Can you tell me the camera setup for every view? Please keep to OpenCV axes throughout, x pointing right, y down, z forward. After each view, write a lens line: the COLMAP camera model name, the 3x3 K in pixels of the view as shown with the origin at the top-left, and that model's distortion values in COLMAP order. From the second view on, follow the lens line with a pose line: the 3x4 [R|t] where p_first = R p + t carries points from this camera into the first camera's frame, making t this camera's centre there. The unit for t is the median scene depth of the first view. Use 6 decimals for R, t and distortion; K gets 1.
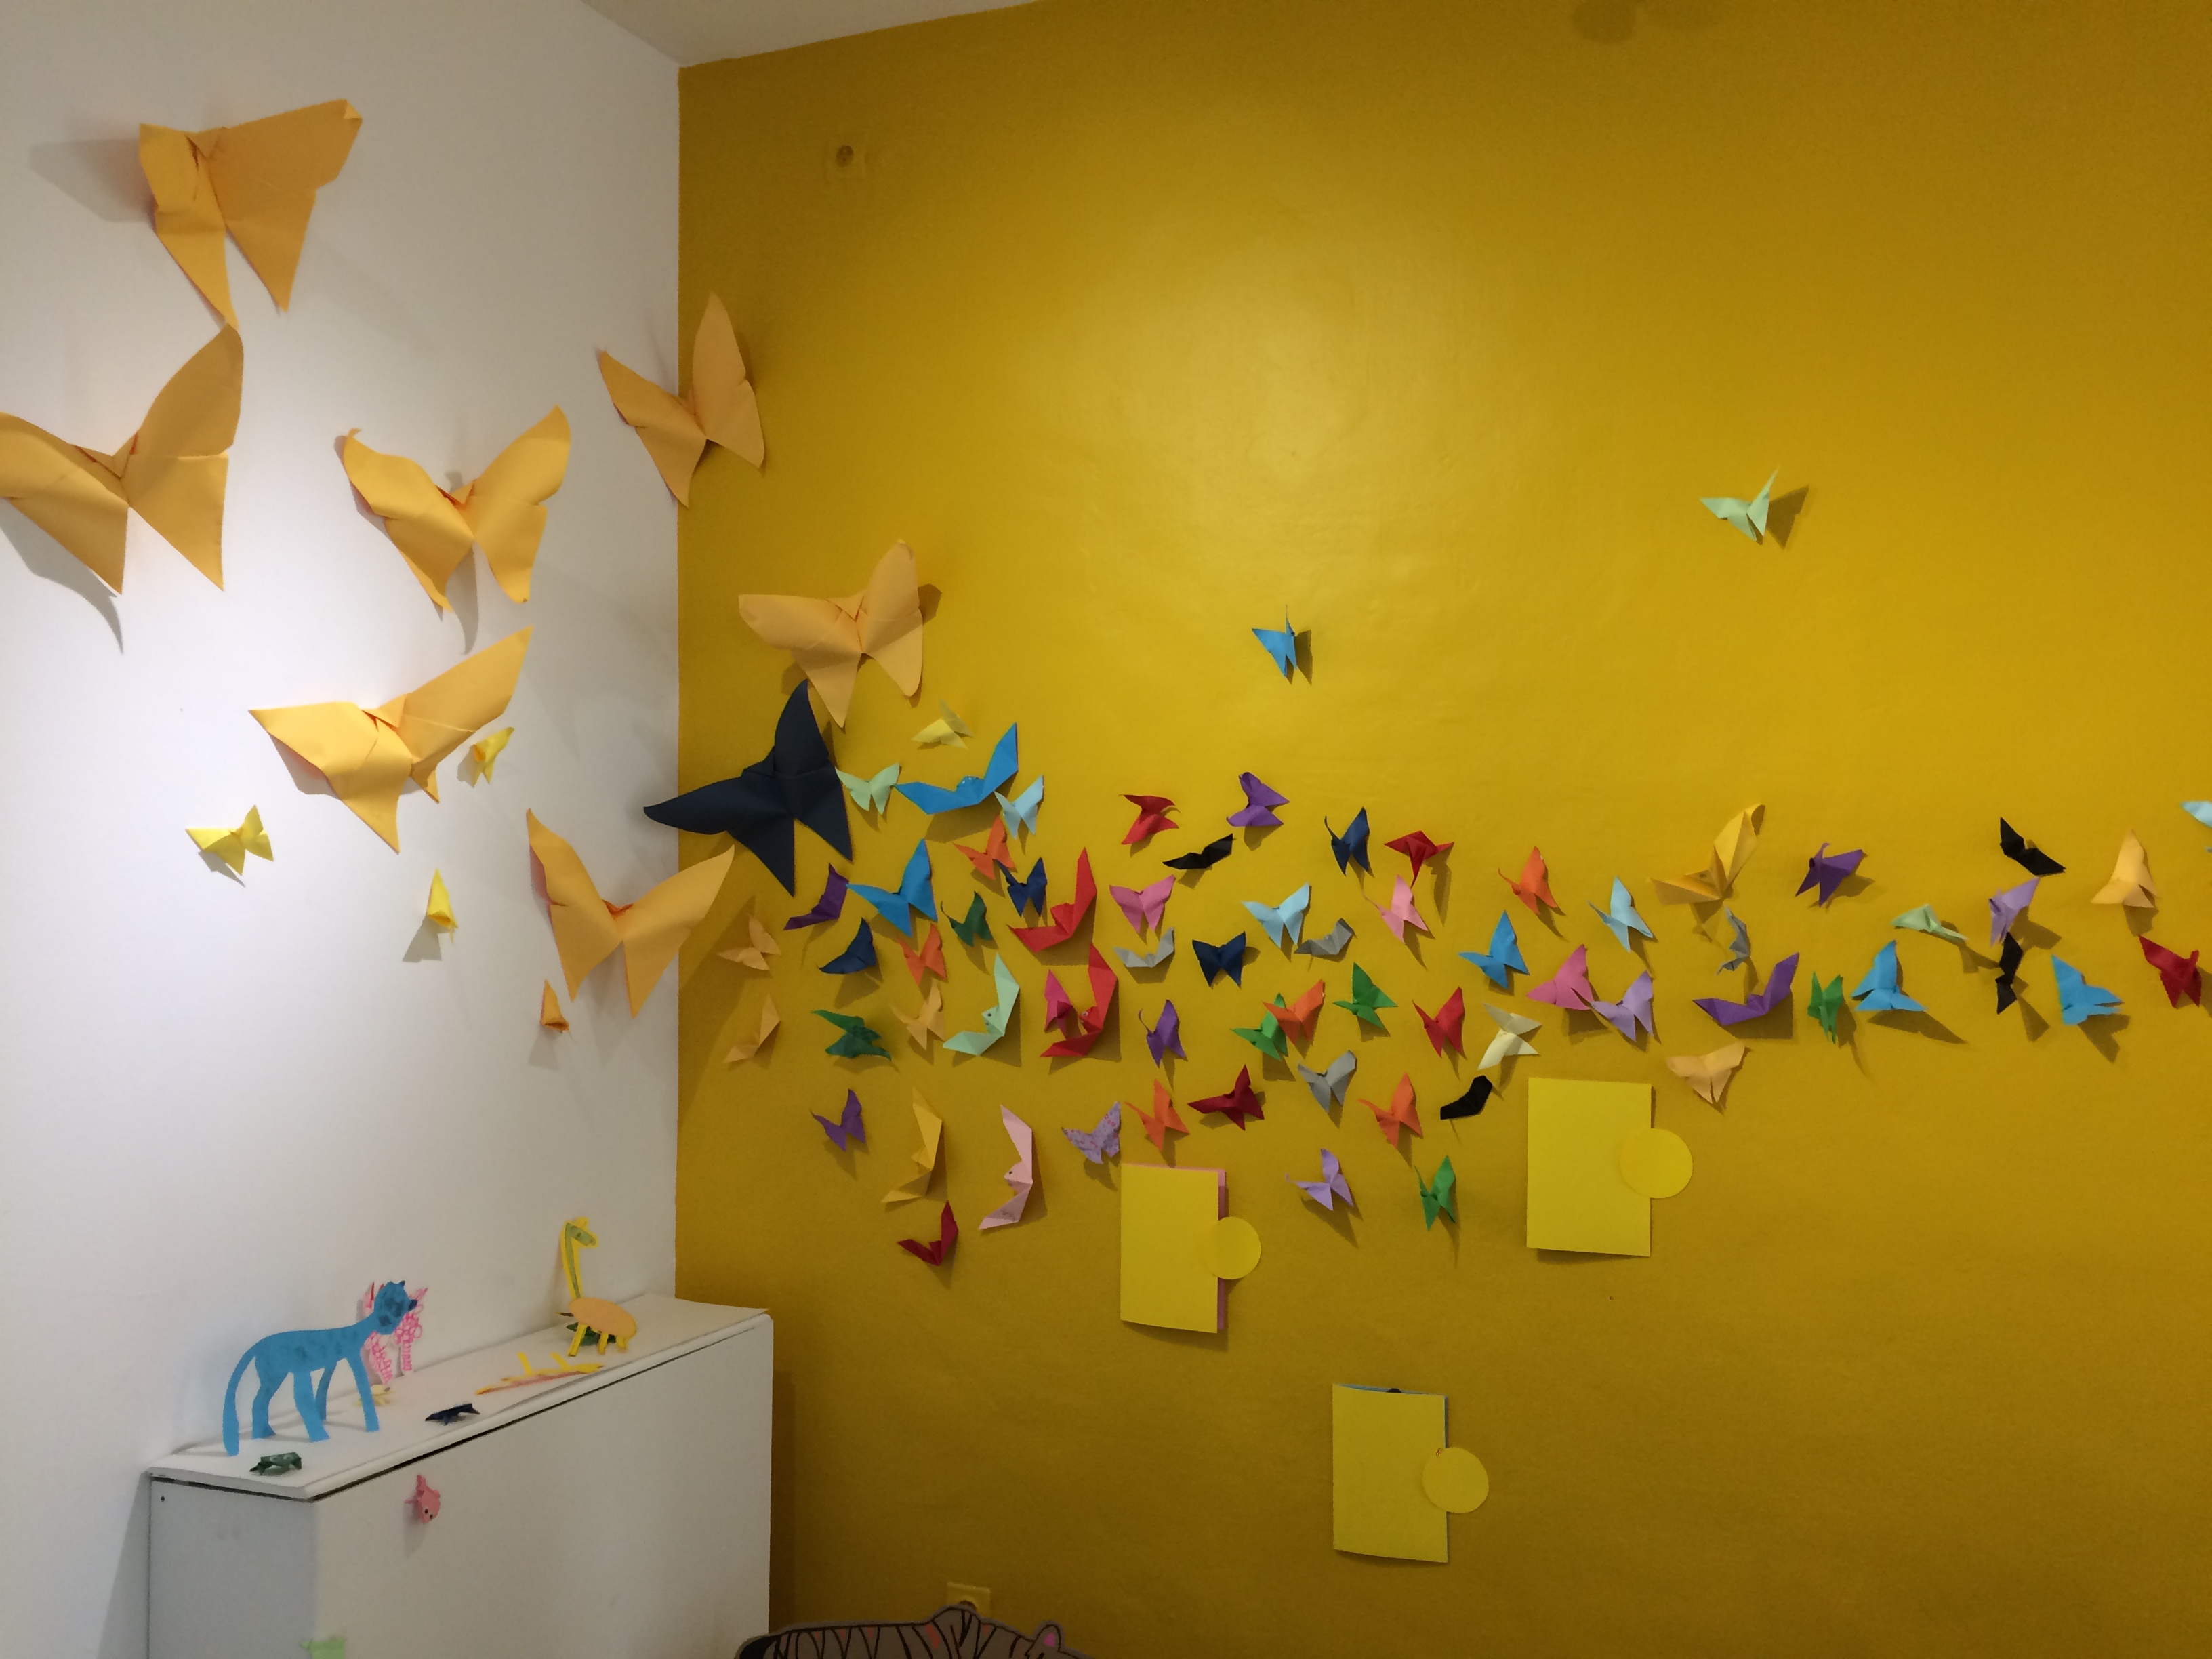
lens RADIAL K [[1898.5, 0, 1097.0], [0, 1898.5, 828.7], [0, 0, 1]] dist [0.082514, -0.128257]
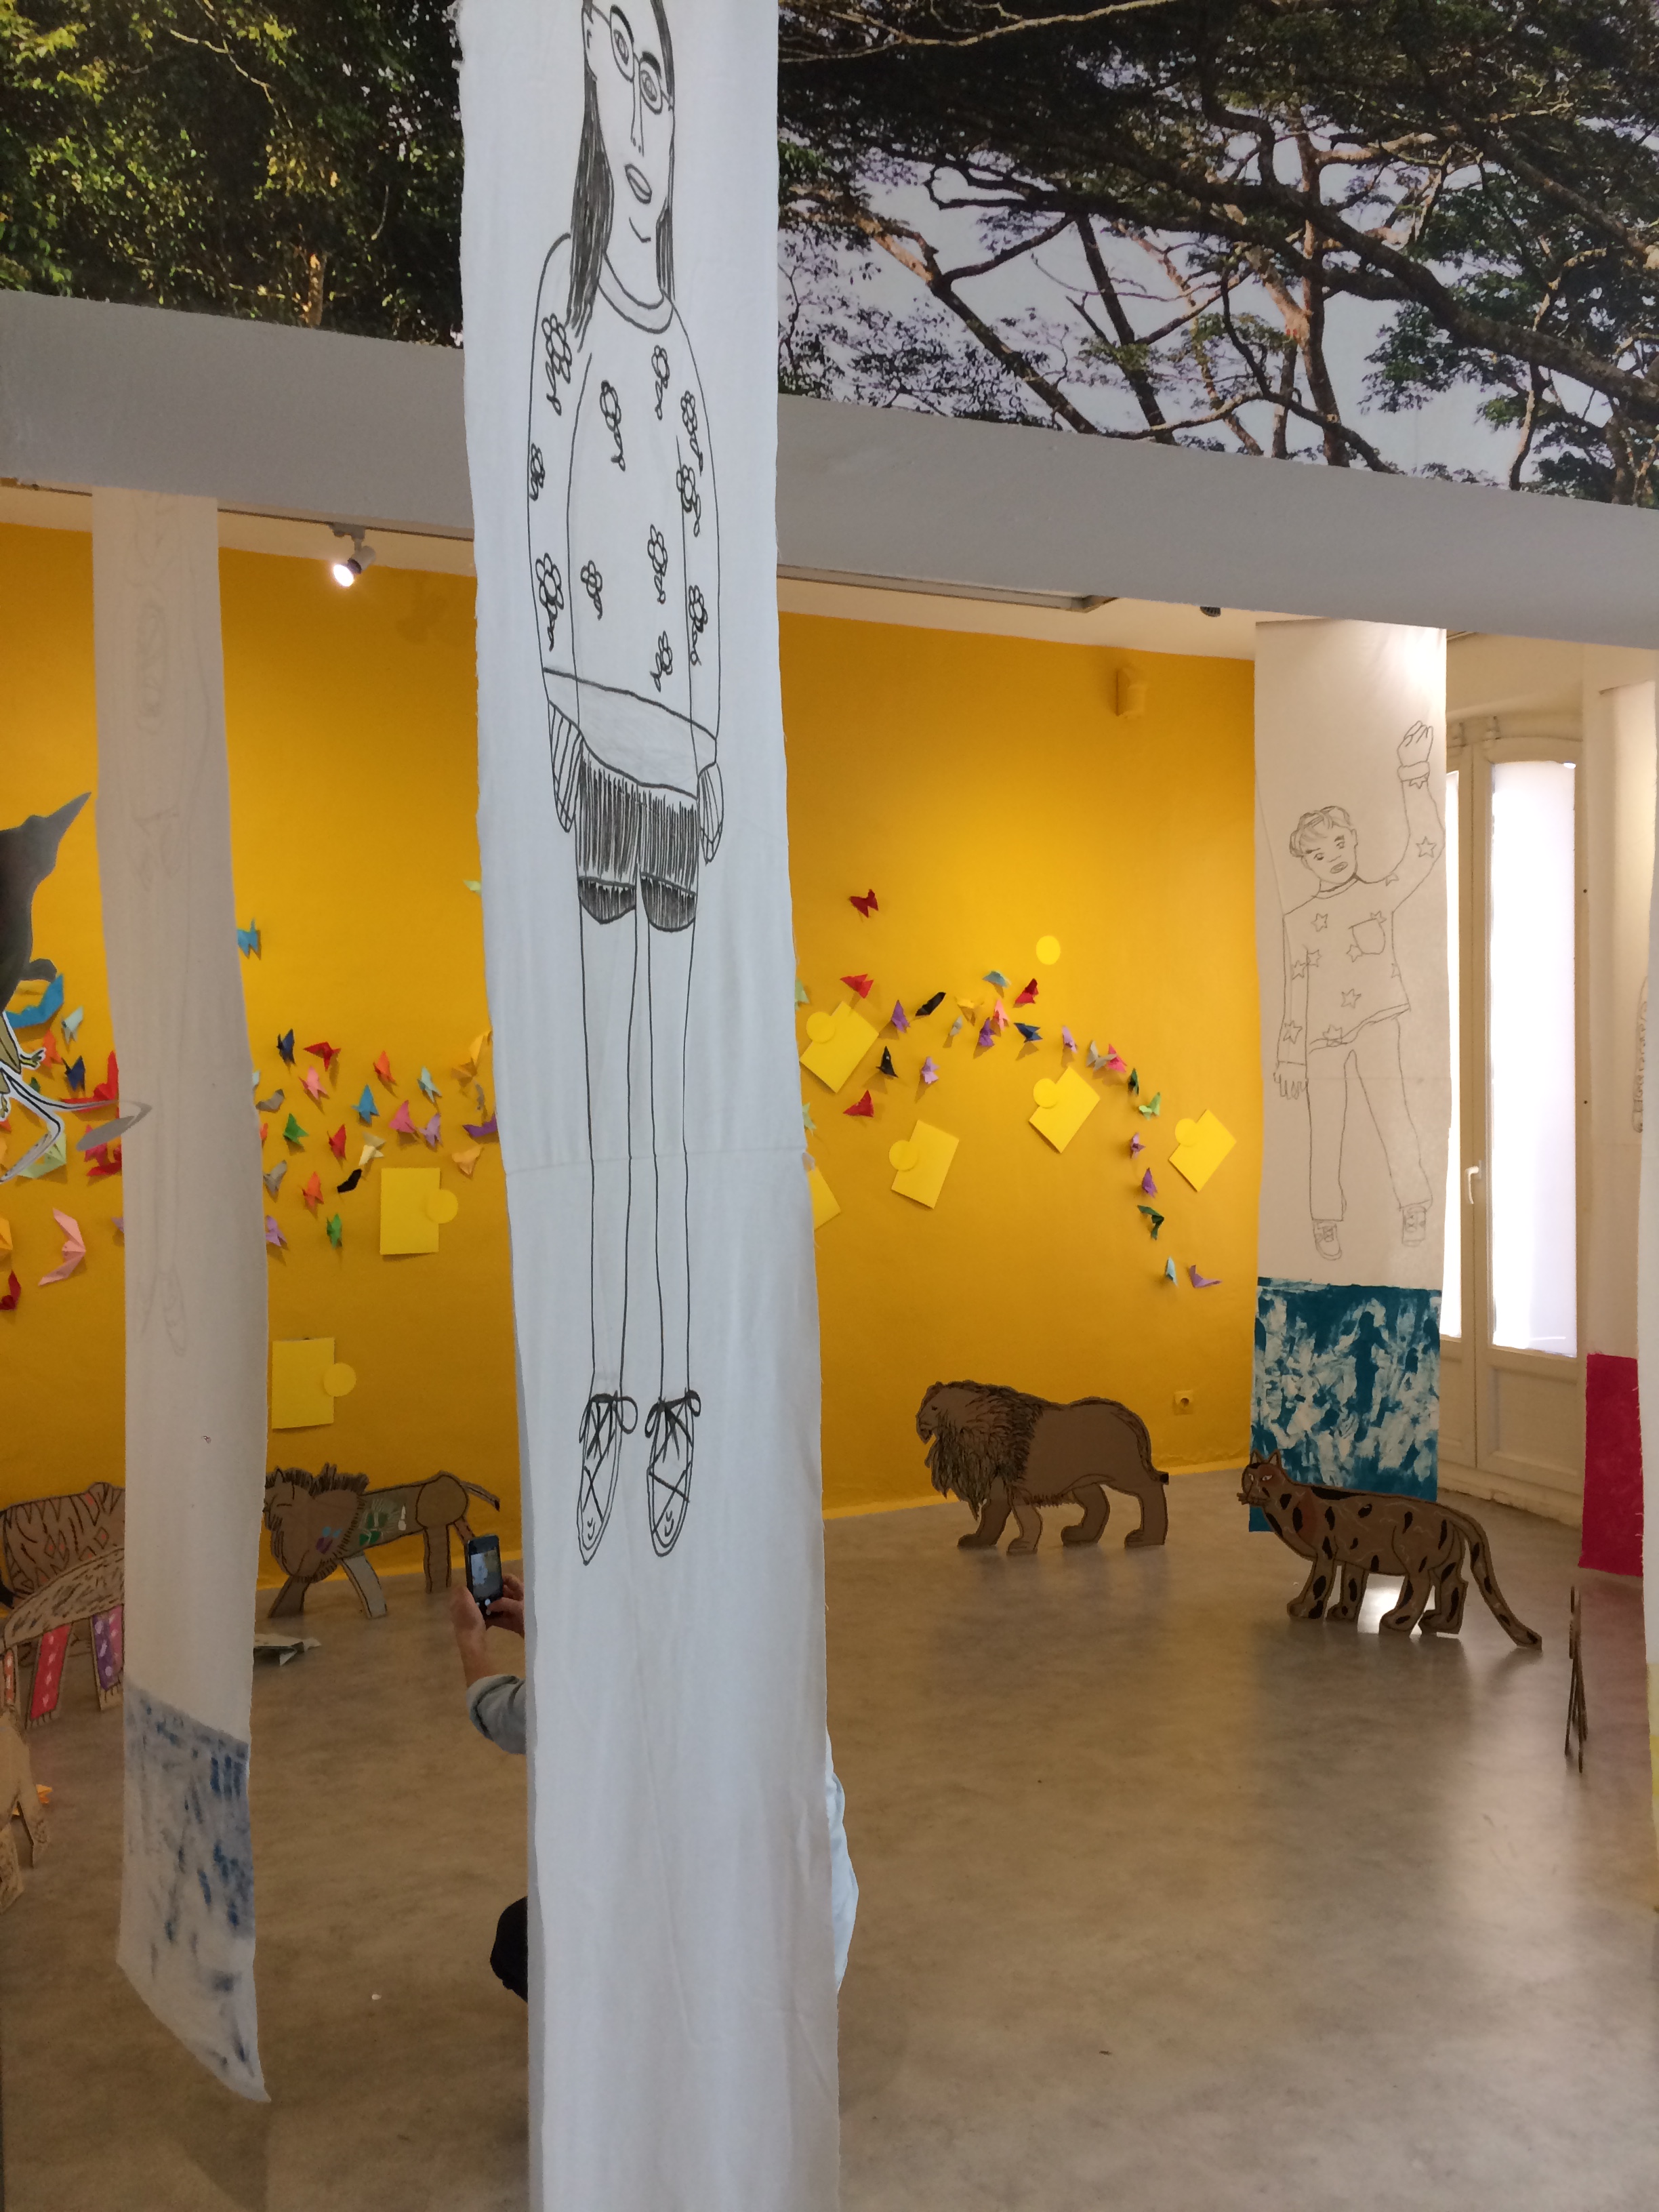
lens RADIAL K [[1884.7, 0, 829.5], [0, 1884.7, 1106.0], [0, 0, 1]] dist [0.077706, -0.119348]
pose [[0.698107, -0.016140, 0.715812, -0.794166], [-0.010861, 0.999392, 0.033126, -0.002606], [-0.715911, -0.030900, 0.697507, -0.642379]]
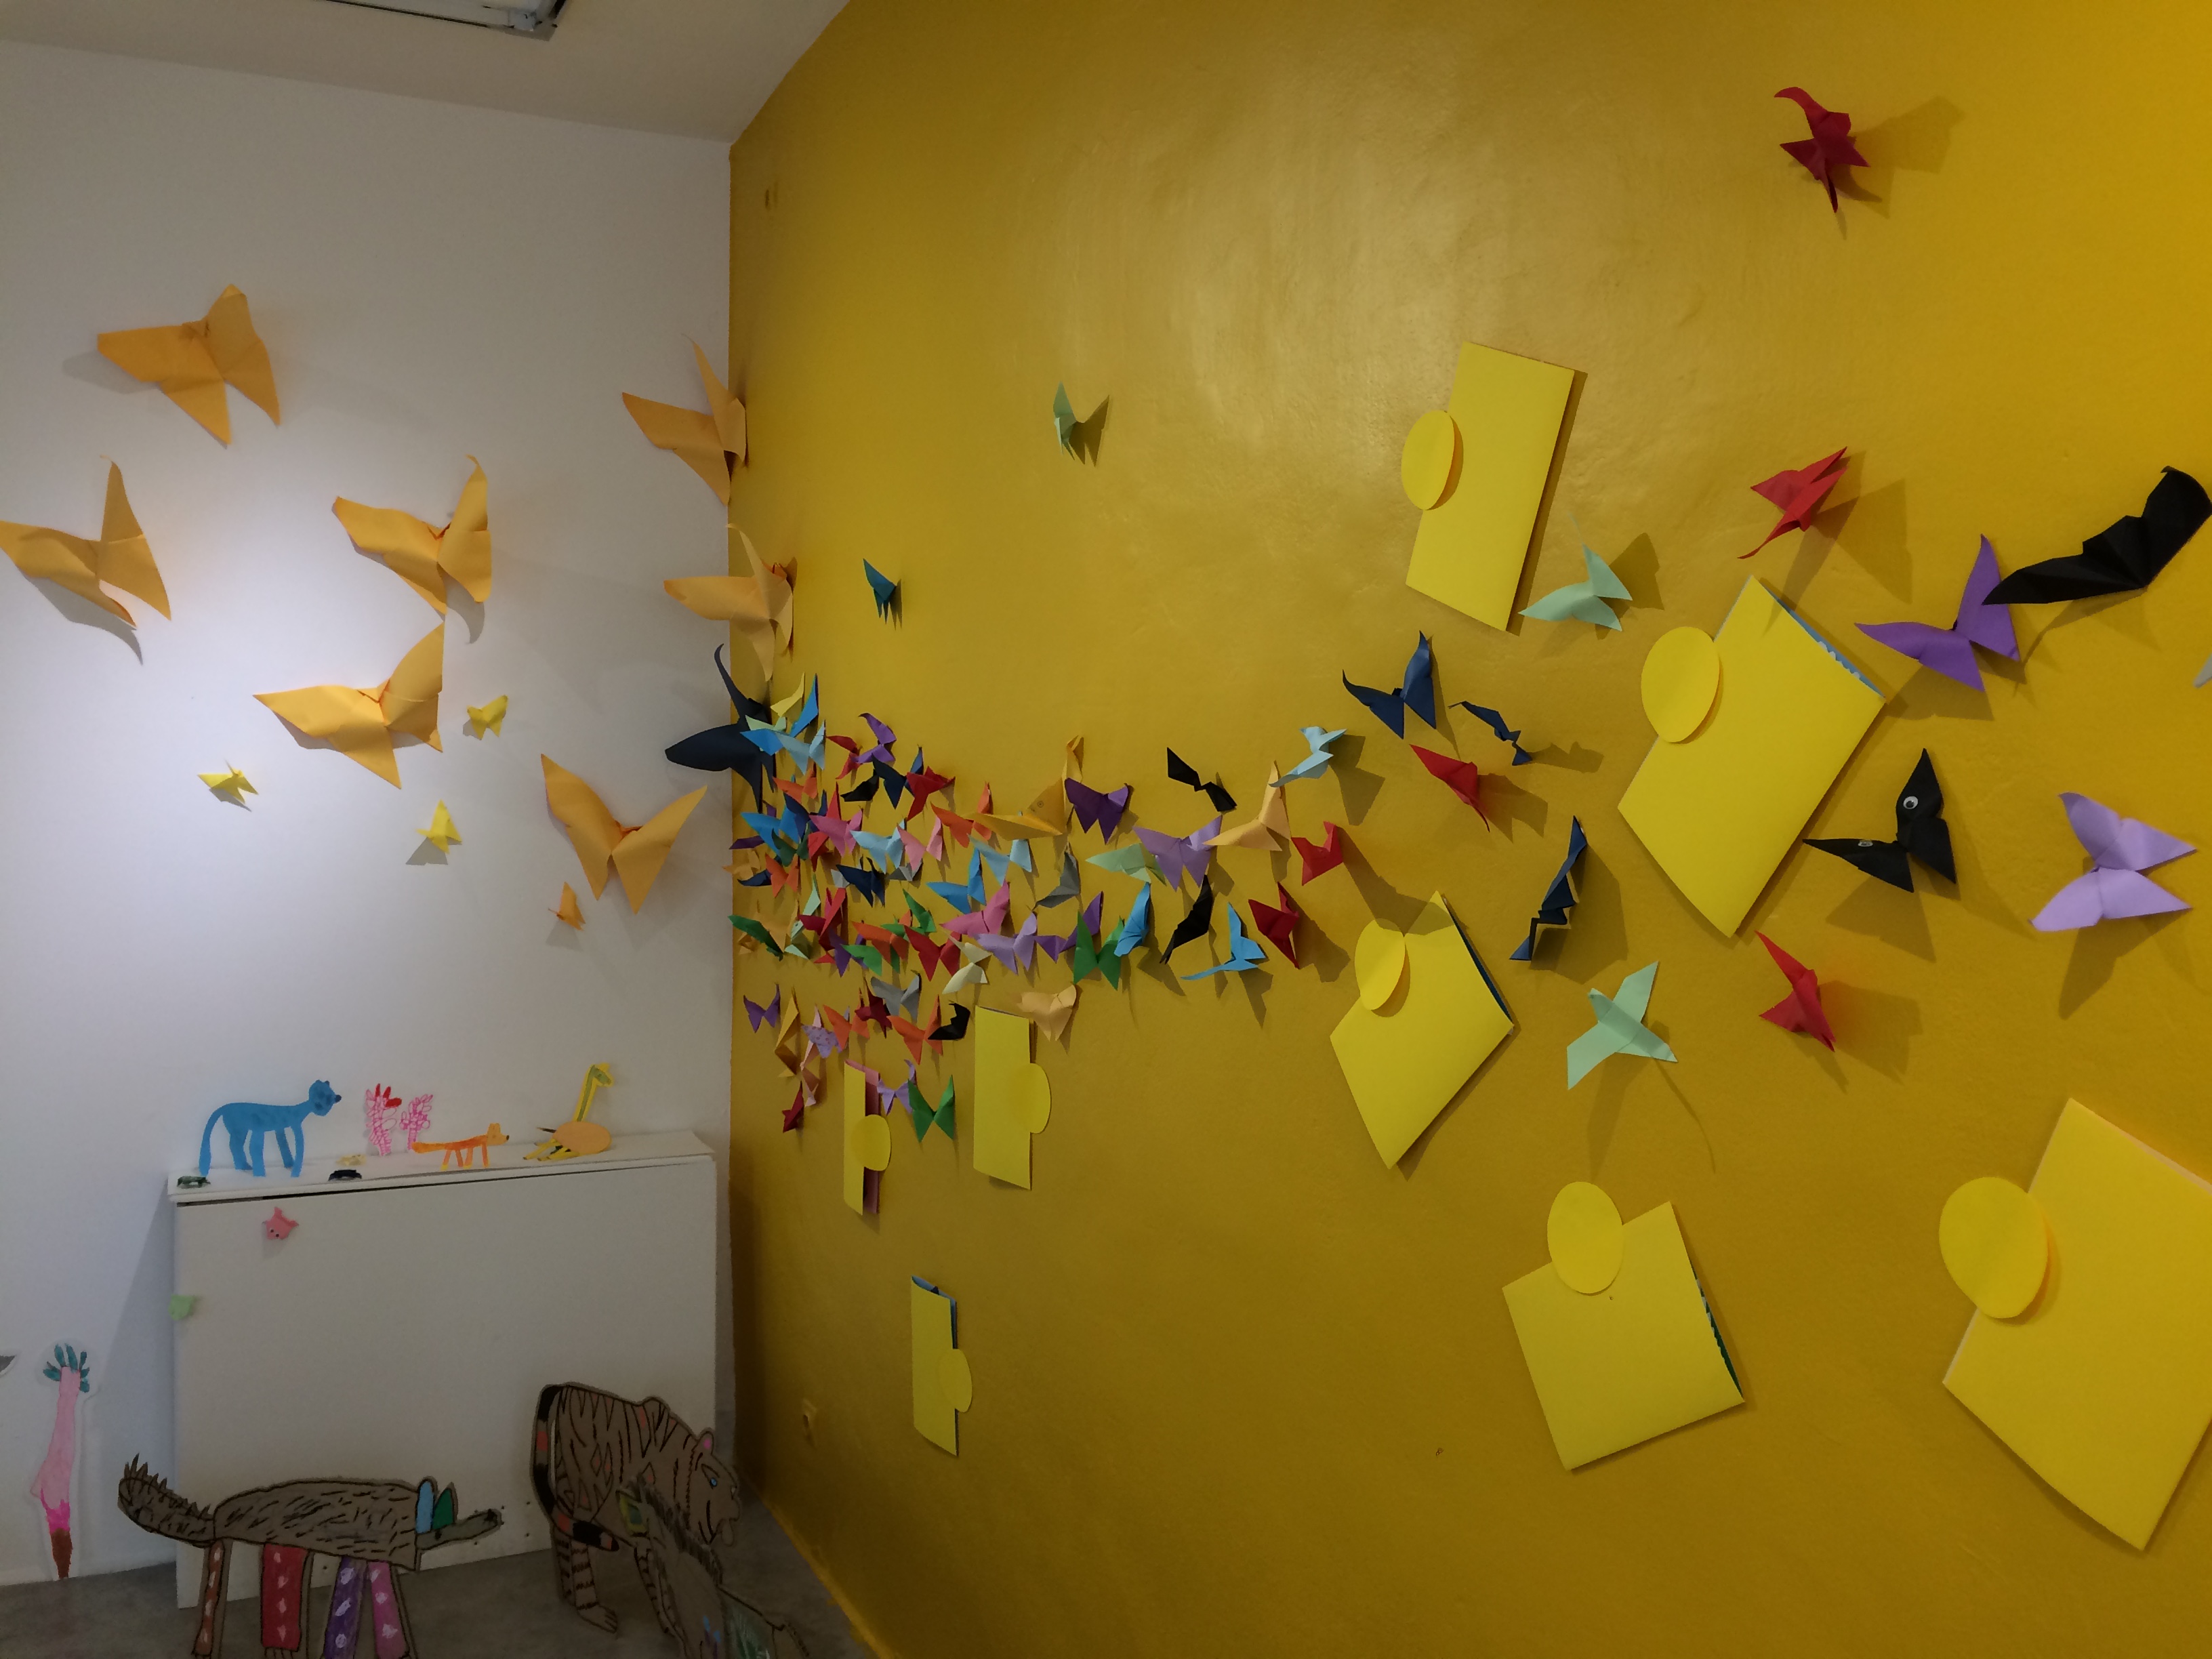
lens RADIAL K [[1896.9, 0, 1108.3], [0, 1896.9, 808.5], [0, 0, 1]] dist [0.077406, -0.120118]
pose [[0.746912, 0.006038, -0.664895, 0.910450], [0.015480, 0.999530, 0.026467, -0.001513], [0.664742, -0.030061, 0.746468, 0.268677]]
